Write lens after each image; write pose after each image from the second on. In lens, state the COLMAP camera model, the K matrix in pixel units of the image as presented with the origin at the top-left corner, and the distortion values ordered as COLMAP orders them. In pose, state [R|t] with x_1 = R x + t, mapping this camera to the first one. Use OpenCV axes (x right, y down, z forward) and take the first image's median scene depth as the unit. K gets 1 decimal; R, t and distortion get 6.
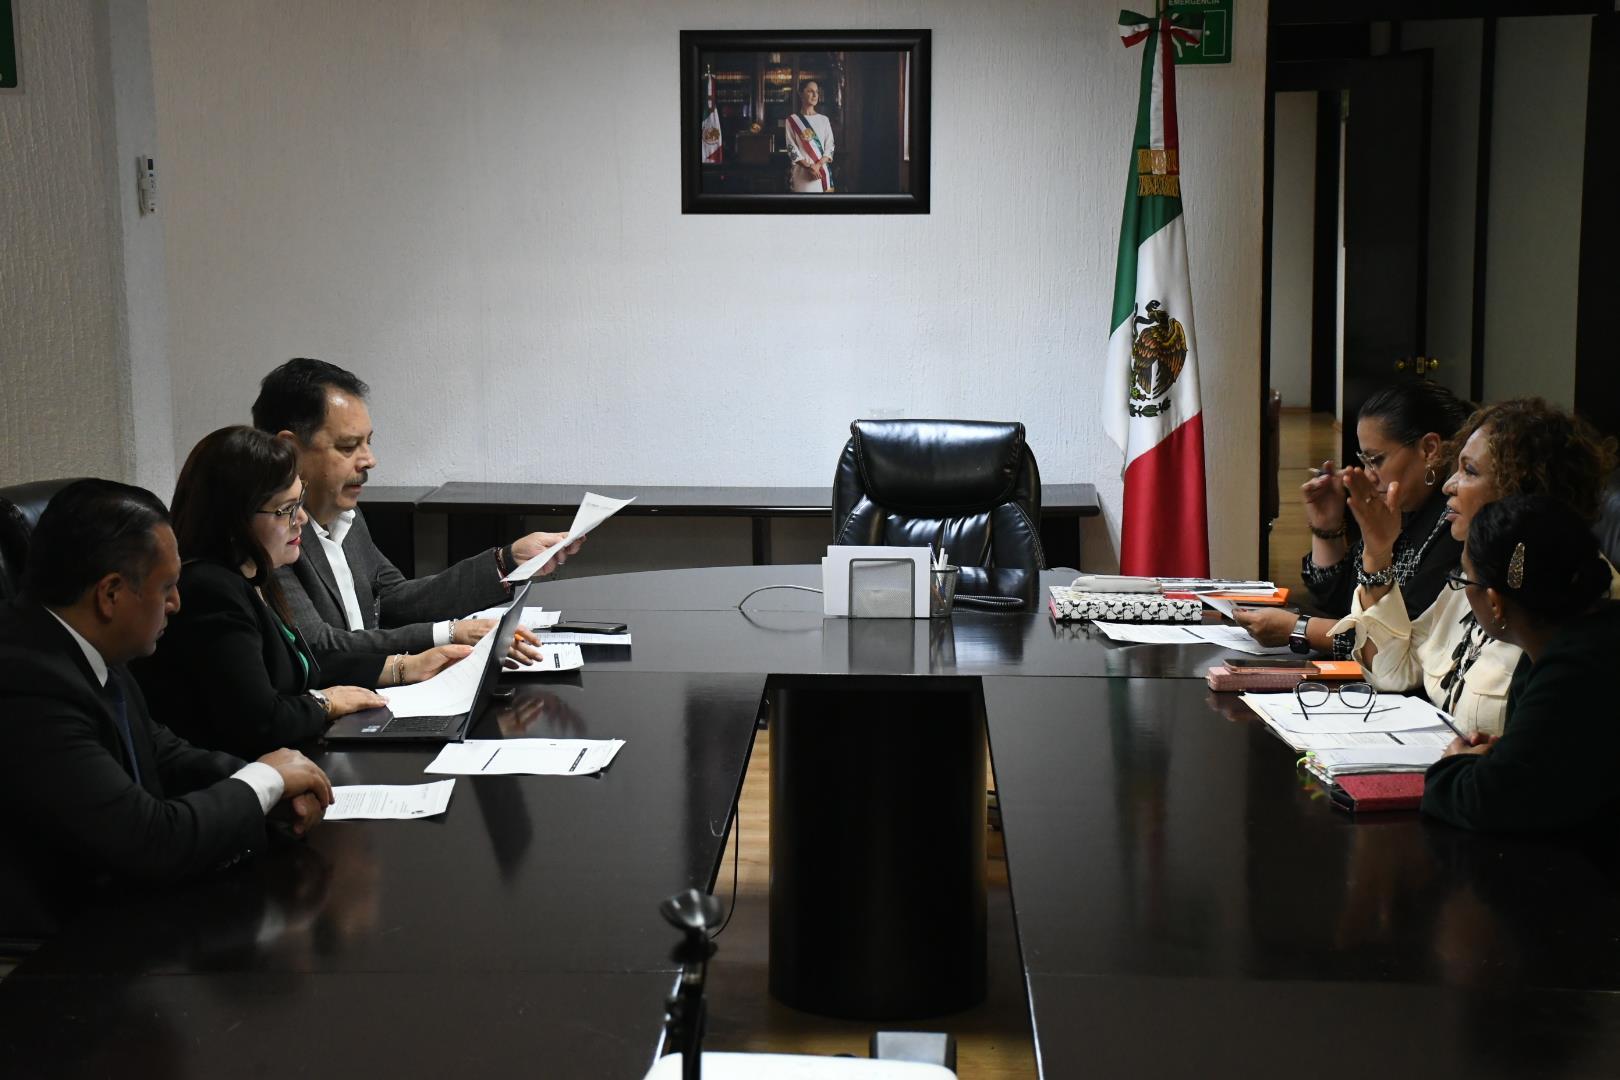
lens RADIAL K [[2945.2, 0, 807.7], [0, 2945.2, 538.0], [0, 0, 1]] dist [0.129509, 0.000000]
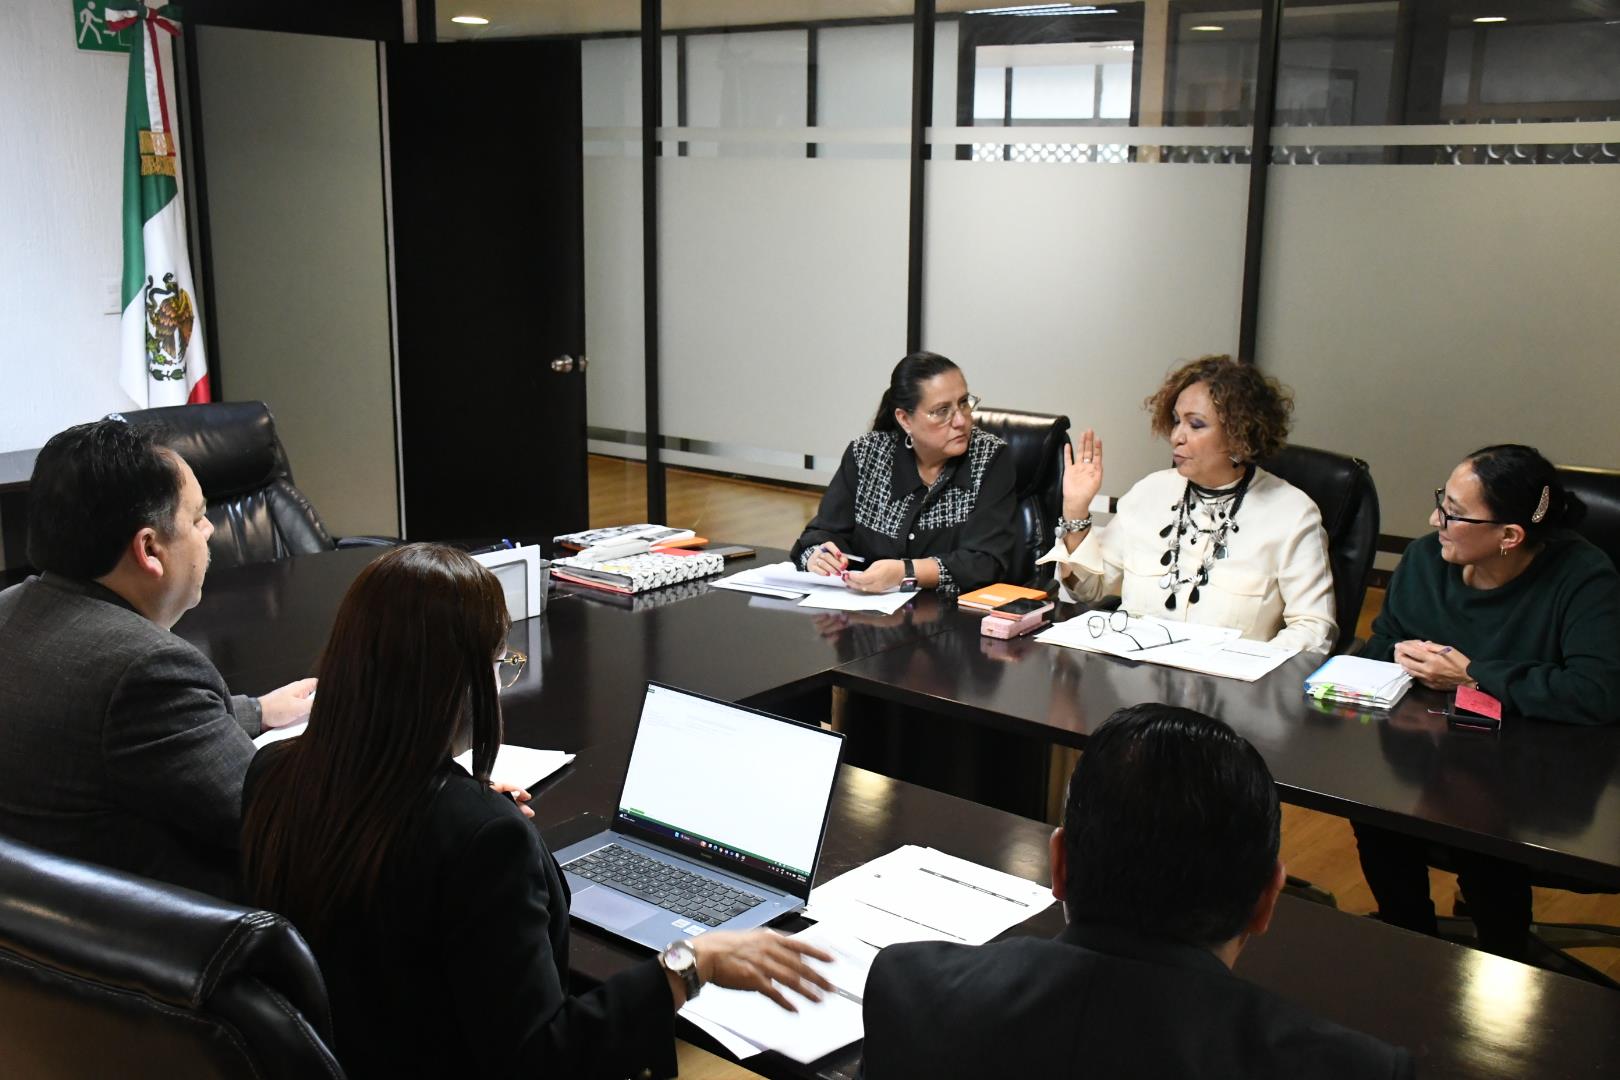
lens RADIAL K [[1674.2, 0, 809.2], [0, 1674.2, 537.0], [0, 0, 1]] dist [0.030964, 0.000000]
pose [[0.562251, -0.157920, 0.811748, -0.271802], [0.076446, 0.987319, 0.139127, -0.052957], [-0.823426, -0.016169, 0.567193, 0.455282]]
